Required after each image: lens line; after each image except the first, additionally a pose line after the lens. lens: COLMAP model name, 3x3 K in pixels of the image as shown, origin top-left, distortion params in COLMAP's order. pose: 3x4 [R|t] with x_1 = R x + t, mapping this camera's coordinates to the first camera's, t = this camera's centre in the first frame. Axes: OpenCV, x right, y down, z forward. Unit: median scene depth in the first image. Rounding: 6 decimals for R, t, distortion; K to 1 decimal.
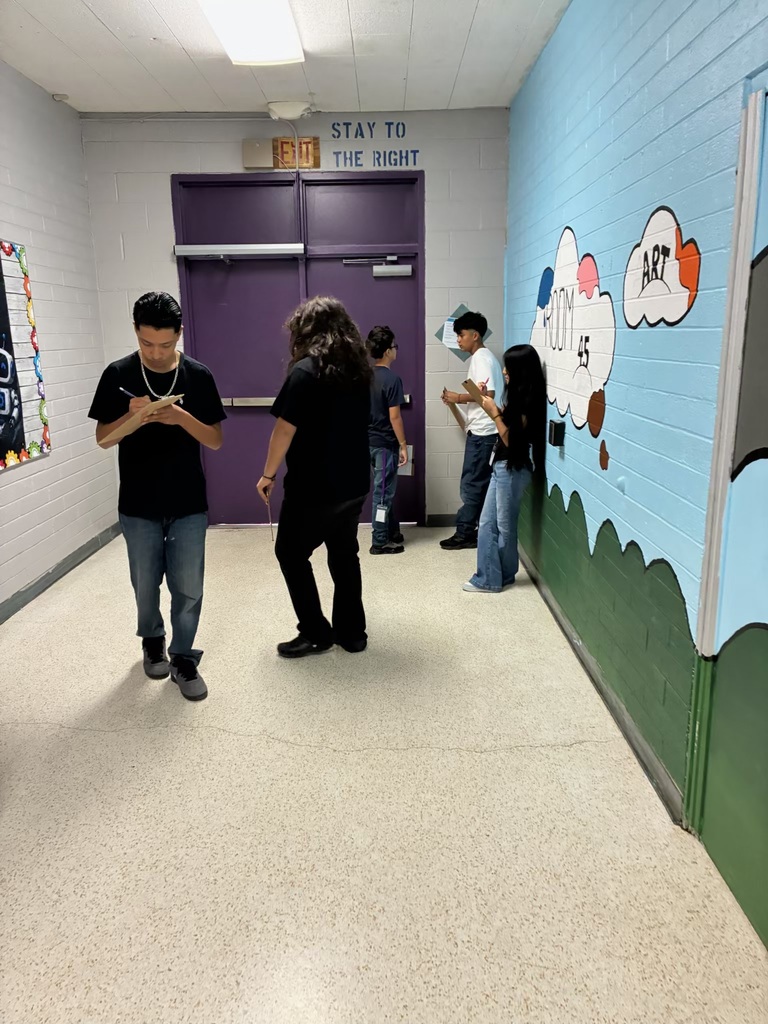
lens RADIAL K [[758.7, 0, 383.1], [0, 758.7, 519.5], [0, 0, 1]] dist [0.002704, -0.014353]
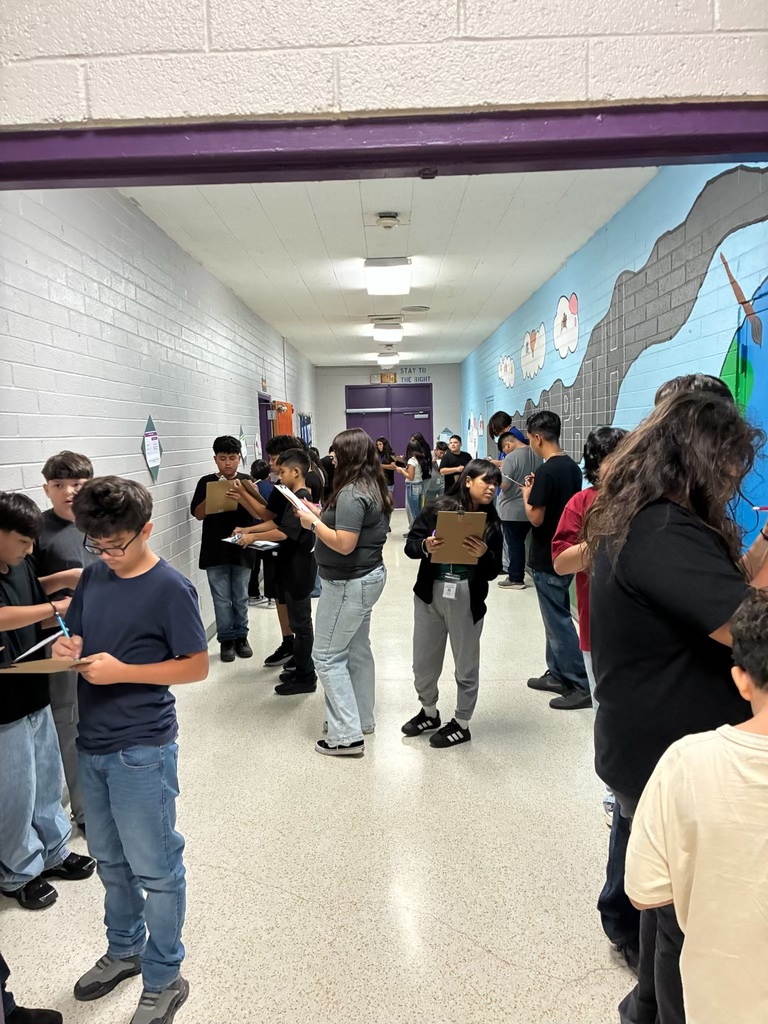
lens RADIAL K [[758.7, 0, 383.9], [0, 758.7, 511.1], [0, 0, 1]] dist [0.002704, -0.014353]
pose [[0.999529, 0.005504, -0.030180, -0.040176], [-0.009741, 0.989807, -0.142084, 0.422393], [0.029090, 0.142311, 0.989394, -1.759191]]
